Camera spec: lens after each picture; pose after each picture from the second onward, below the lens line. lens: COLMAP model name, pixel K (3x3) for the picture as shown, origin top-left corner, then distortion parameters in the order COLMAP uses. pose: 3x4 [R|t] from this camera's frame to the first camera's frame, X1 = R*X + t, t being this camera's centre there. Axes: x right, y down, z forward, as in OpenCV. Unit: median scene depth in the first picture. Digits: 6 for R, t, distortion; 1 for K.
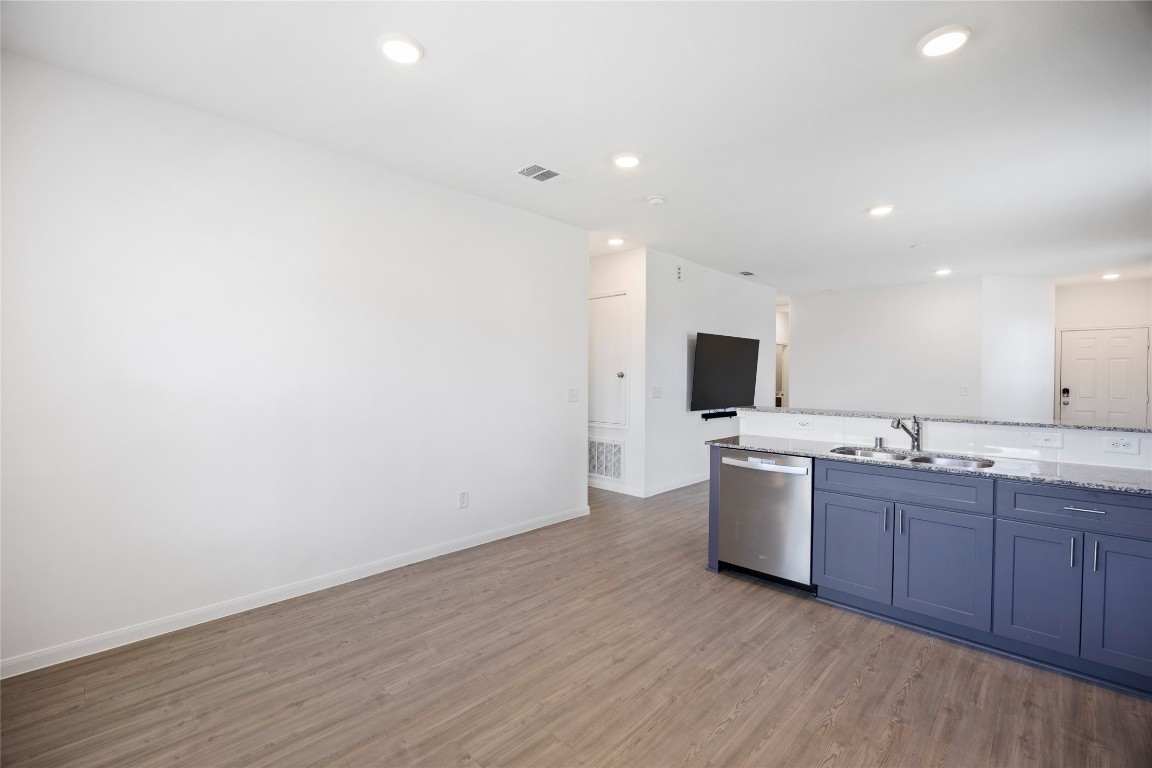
lens RADIAL K [[489.2, 0, 576.0], [0, 489.2, 384.0], [0, 0, 1]] dist [-0.000799, -0.000215]
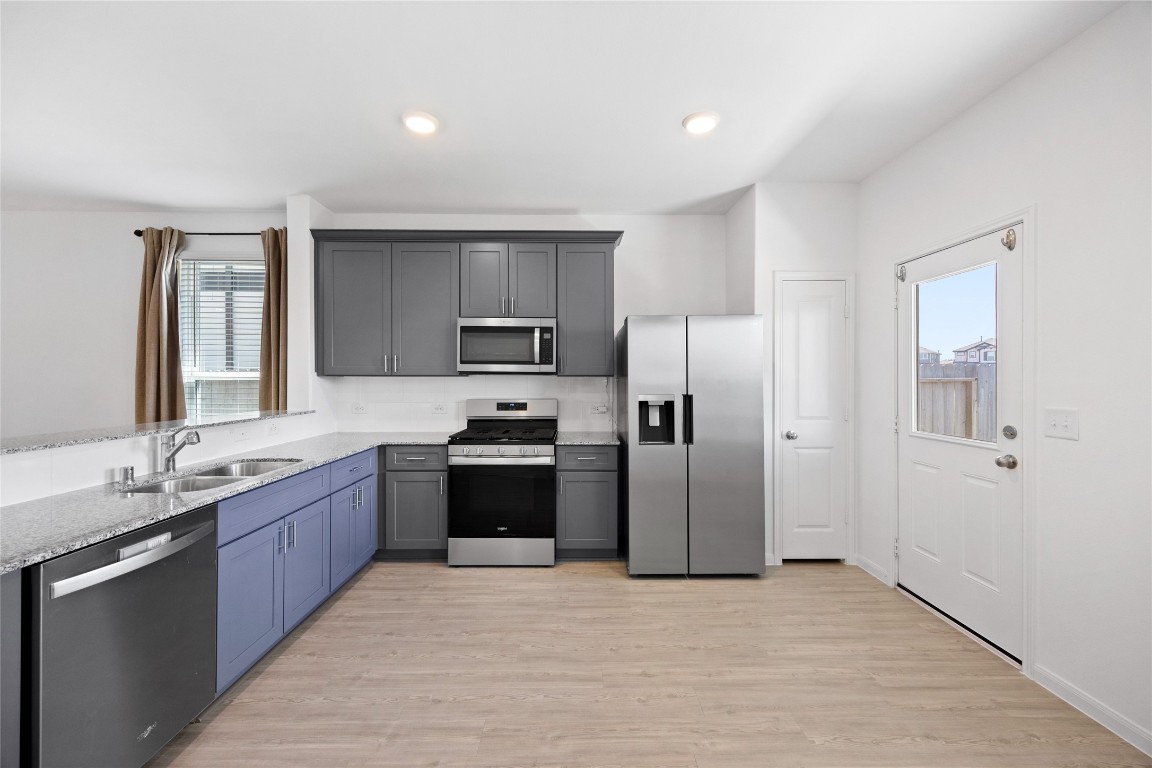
lens RADIAL K [[439.6, 0, 576.0], [0, 439.6, 384.0], [0, 0, 1]] dist [0.001851, 0.000178]
pose [[-0.702292, -0.009037, 0.711831, -0.416164], [0.003402, 0.999865, 0.016050, -0.024149], [-0.711881, 0.013693, -0.702167, 1.602722]]
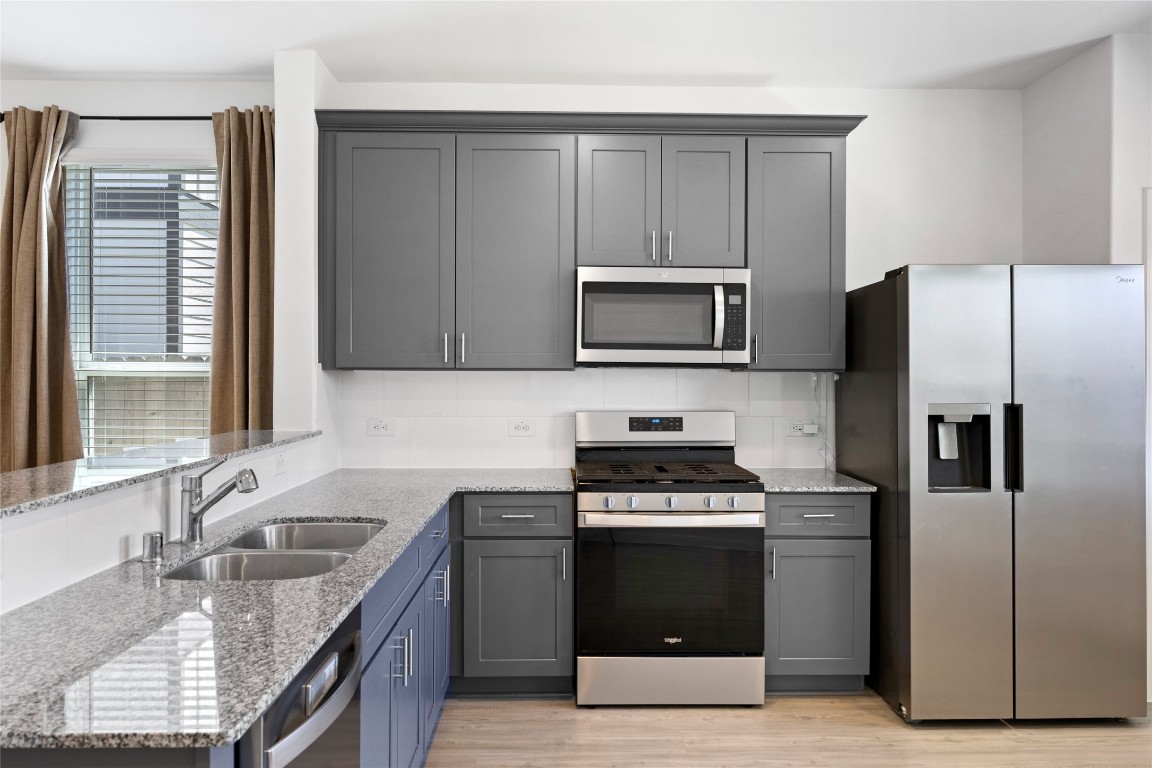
lens RADIAL K [[768.4, 0, 576.0], [0, 768.4, 384.0], [0, 0, 1]] dist [-0.004830, -0.001519]
pose [[-0.707205, -0.011327, 0.706918, -0.058976], [0.001854, 0.999839, 0.017875, -0.029389], [-0.707006, 0.013952, -0.707070, 1.935189]]
